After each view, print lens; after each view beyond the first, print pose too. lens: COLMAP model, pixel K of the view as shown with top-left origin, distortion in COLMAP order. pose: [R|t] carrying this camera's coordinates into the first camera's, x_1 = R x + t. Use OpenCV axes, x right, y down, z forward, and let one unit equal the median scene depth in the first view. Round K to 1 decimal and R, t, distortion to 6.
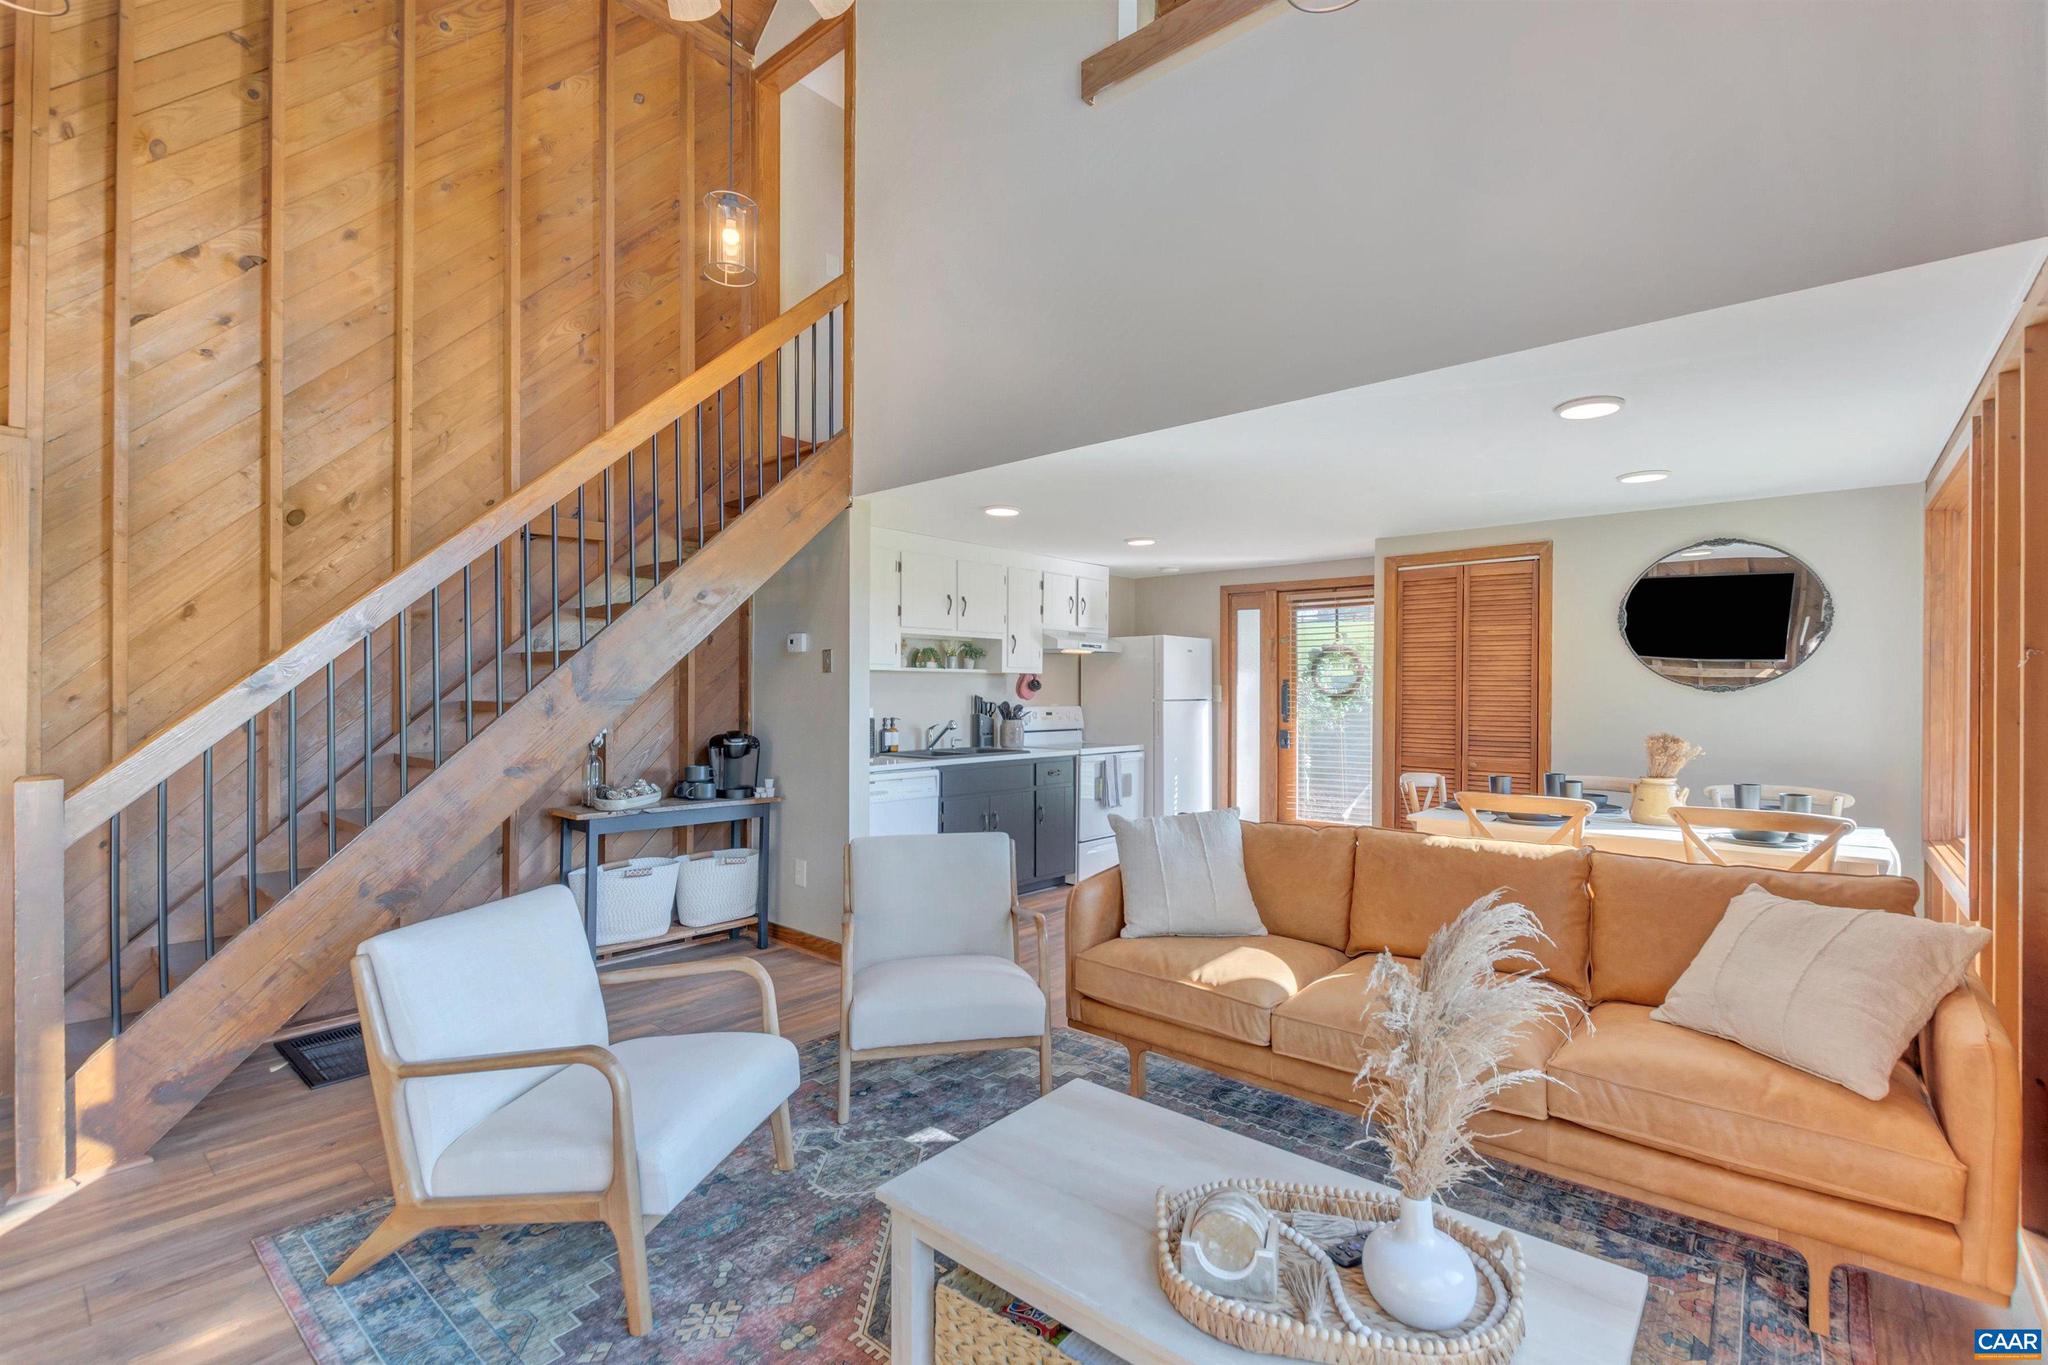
lens RADIAL K [[909.4, 0, 1024.0], [0, 909.4, 682.5], [0, 0, 1]] dist [0.000000, -0.000217]
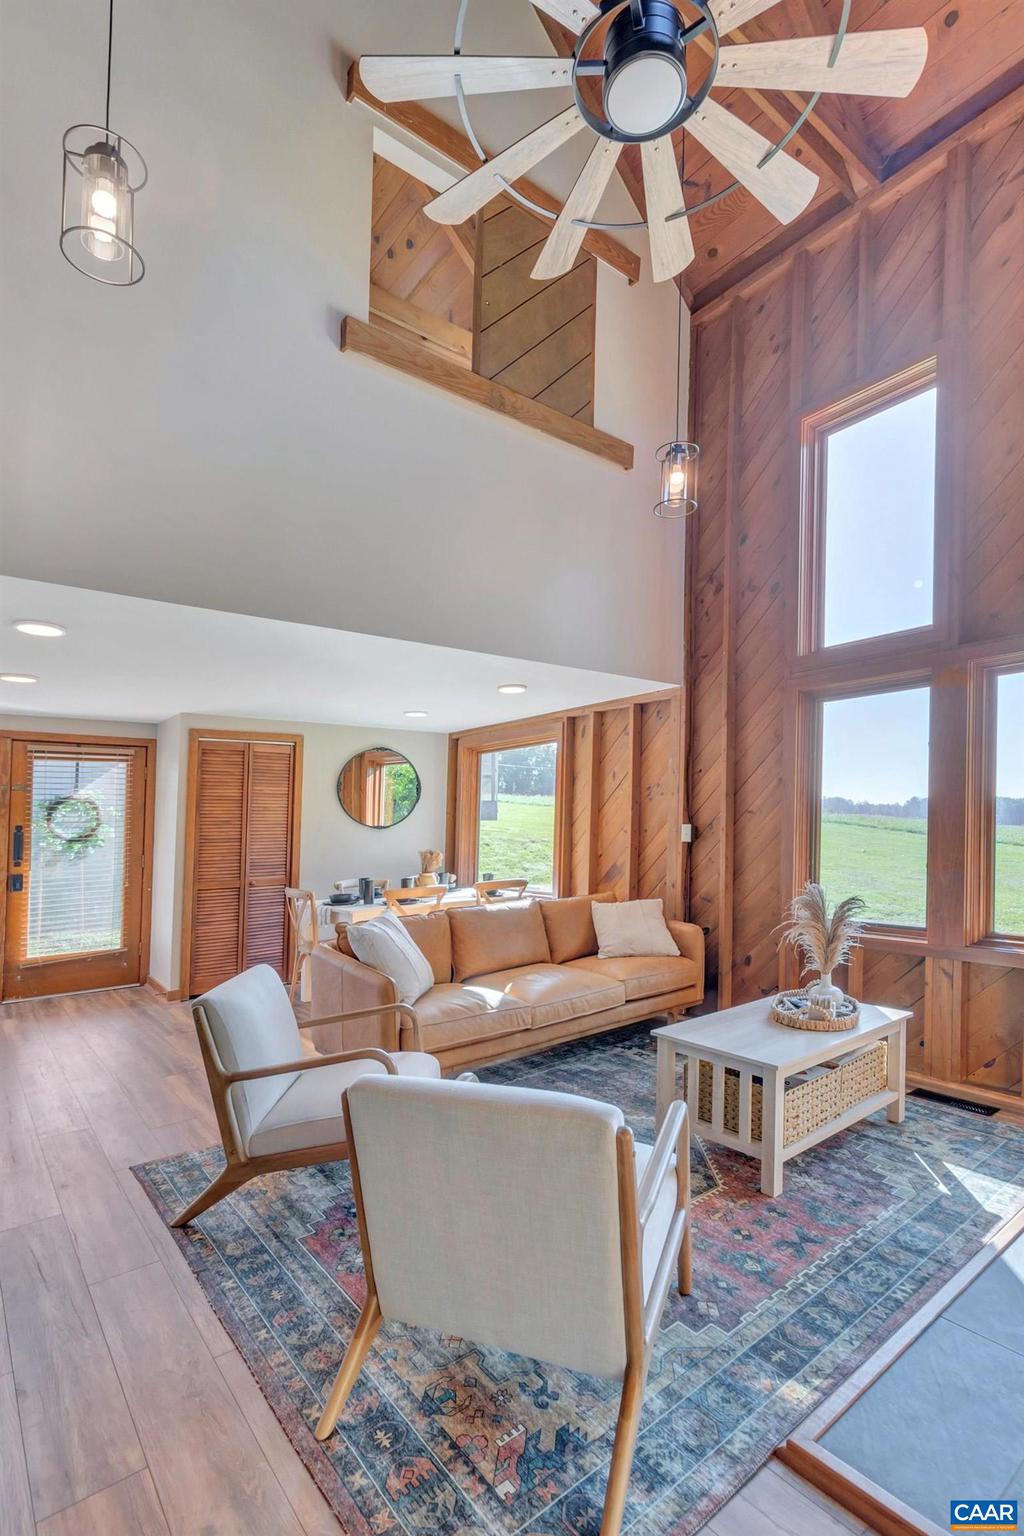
lens RADIAL K [[735.9, 0, 530.7], [0, 735.9, 787.7], [0, 0, 1]] dist [0.013146, -0.000496]
pose [[0.175373, 0.054686, 0.982982, -0.580227], [0.011015, 0.998285, -0.057503, 0.011813], [-0.984441, 0.020912, 0.174469, 0.374115]]
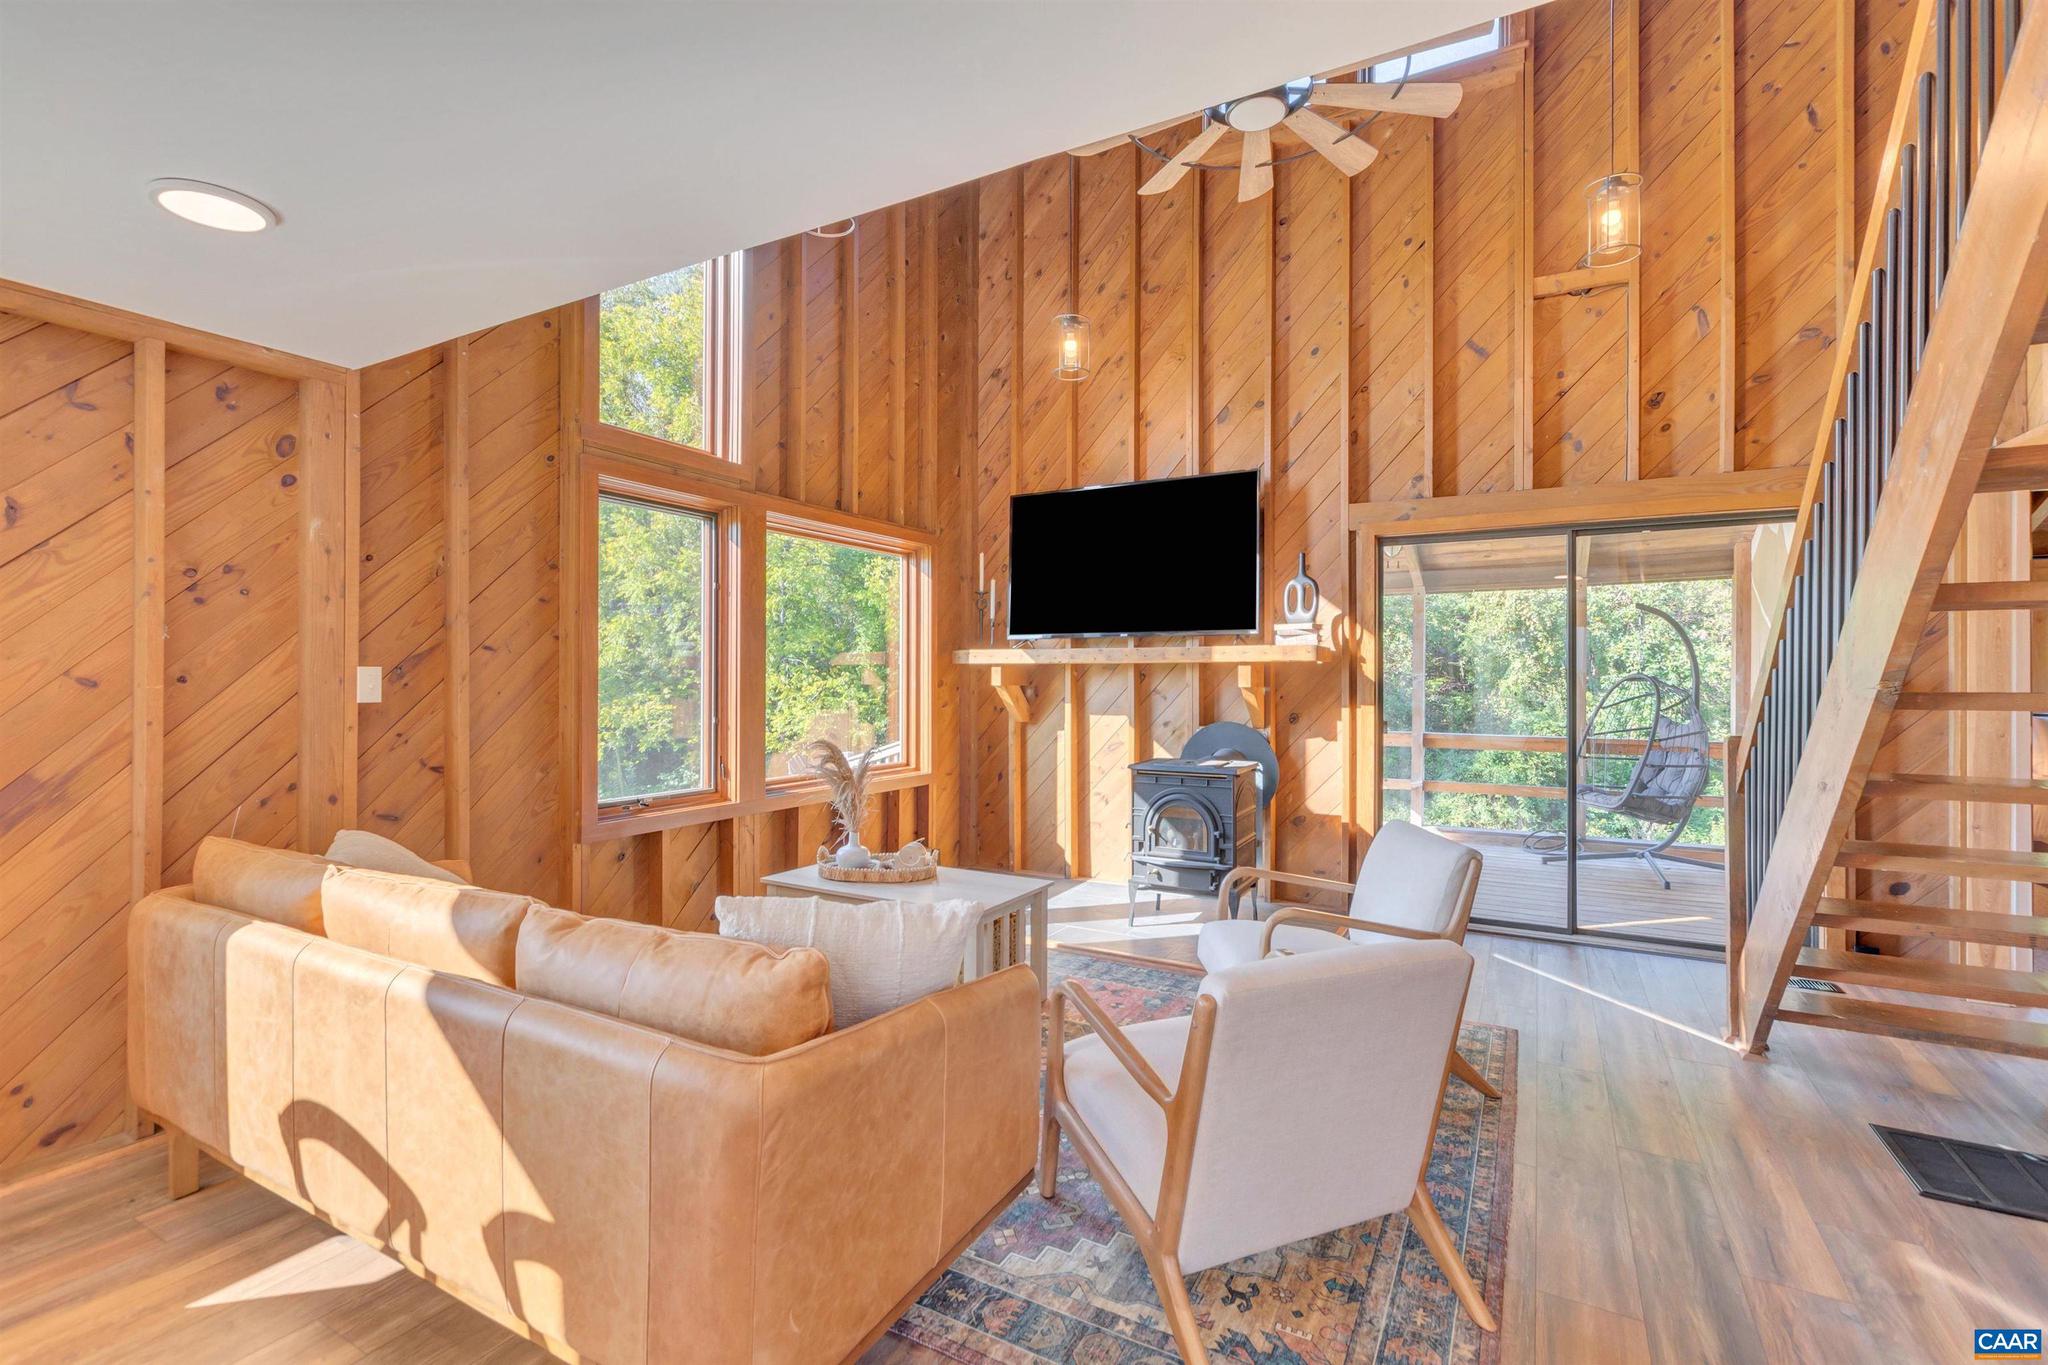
lens RADIAL K [[901.4, 0, 1042.4], [0, 901.4, 676.6], [0, 0, 1]] dist [-0.001174, -0.000509]
pose [[-0.976550, -0.008633, -0.215117, 0.110690], [-0.008223, 0.999962, -0.002802, 0.011683], [0.215133, -0.000967, -0.976584, 0.993254]]
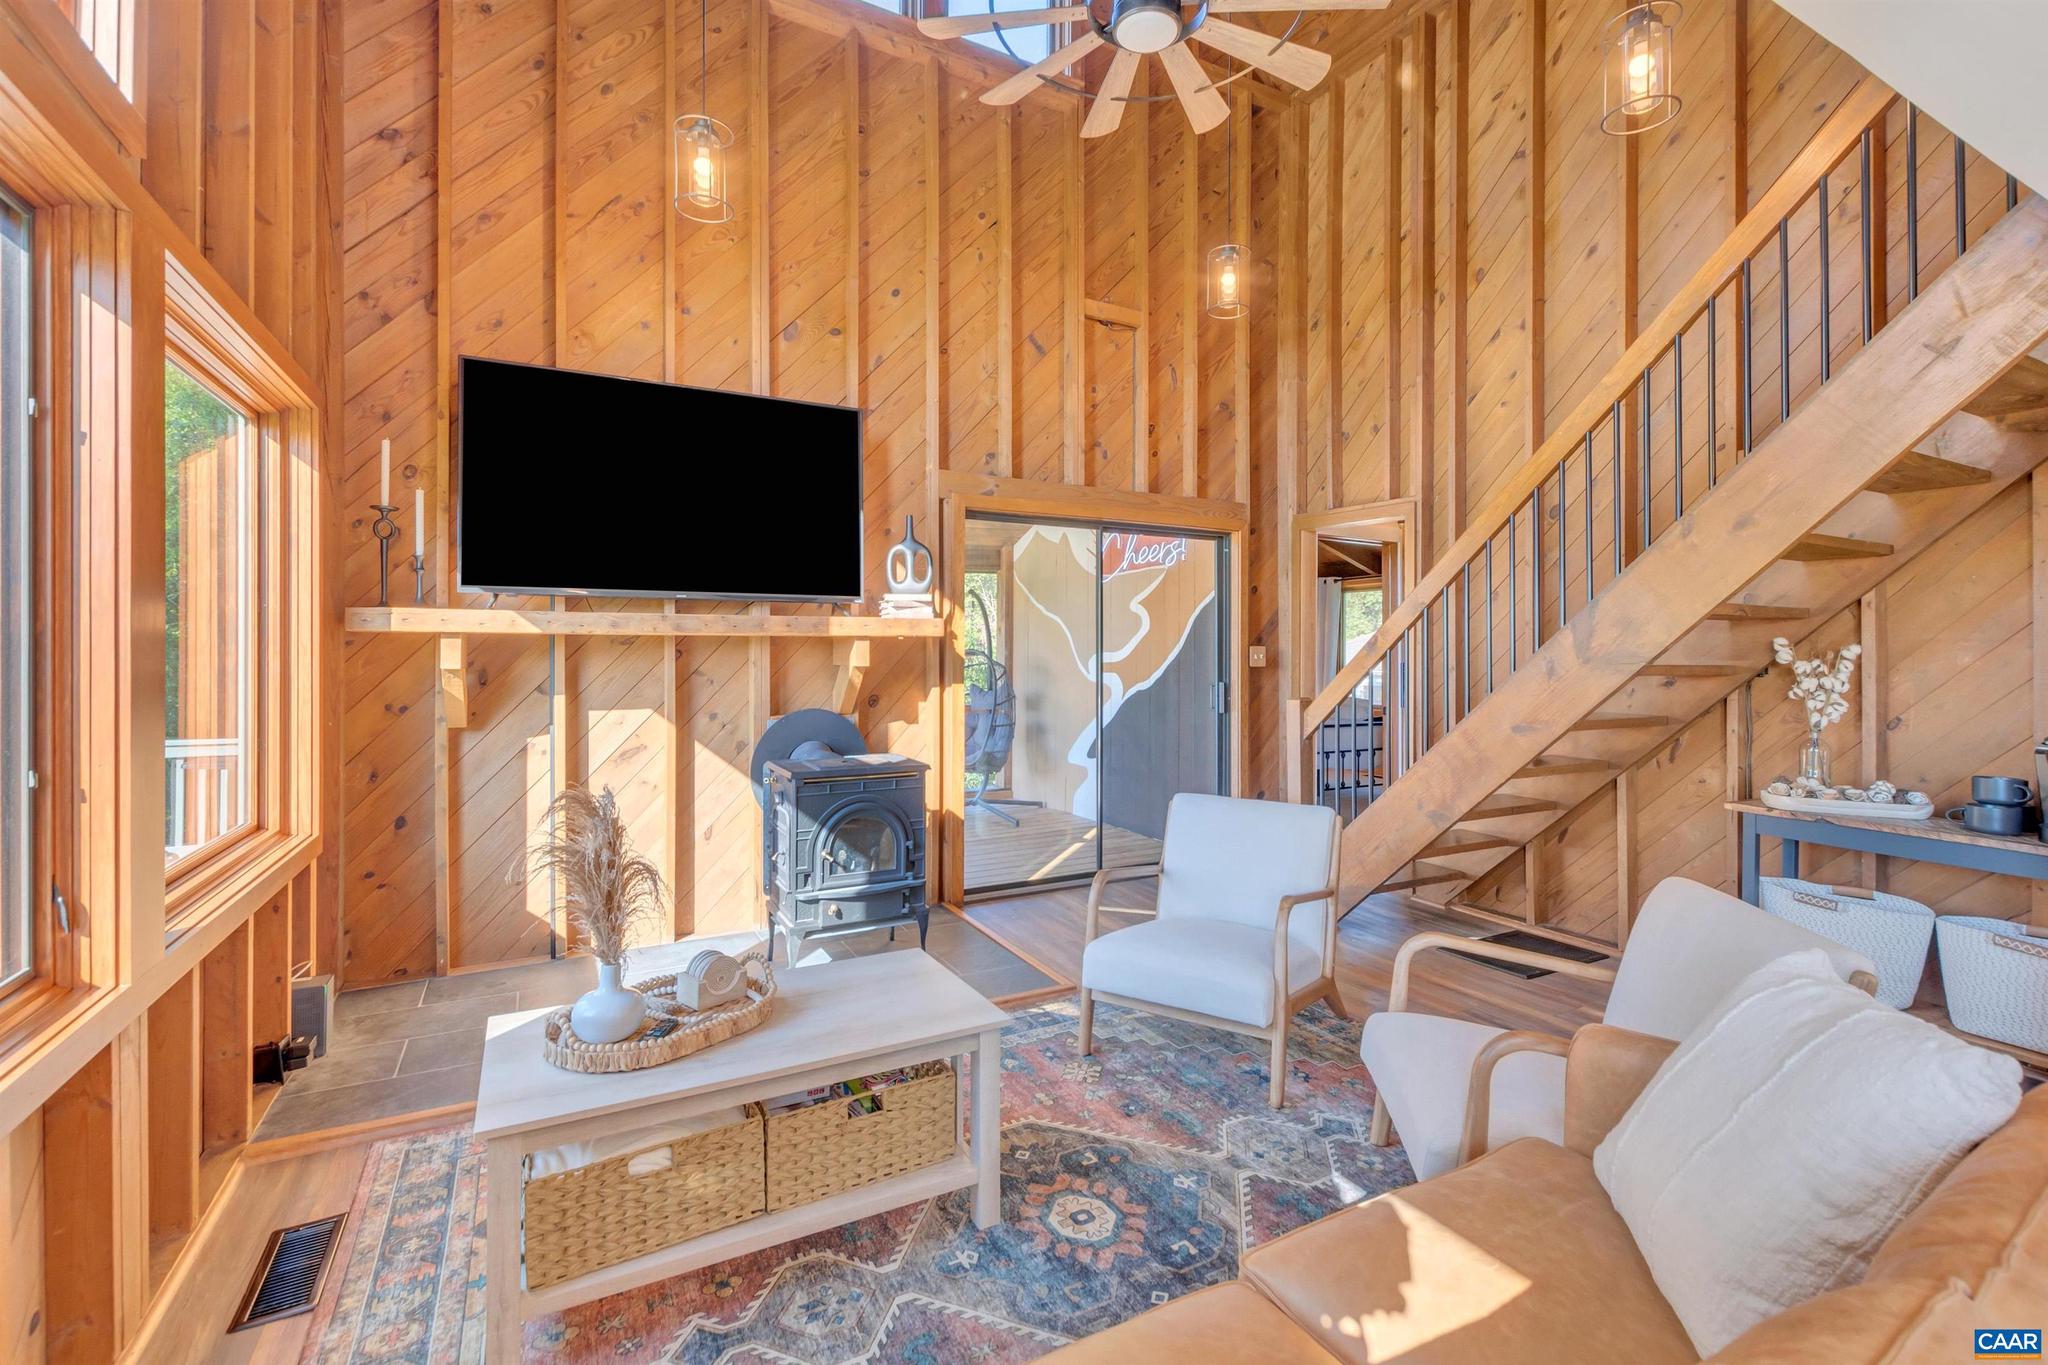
lens RADIAL K [[901.3, 0, 1053.0], [0, 901.3, 655.8], [0, 0, 1]] dist [0.001891, -0.000133]
pose [[-0.341743, -0.002416, -0.939790, 0.392236], [-0.002701, 0.999995, -0.001589, 0.009999], [0.939789, 0.001996, -0.341748, 0.544050]]
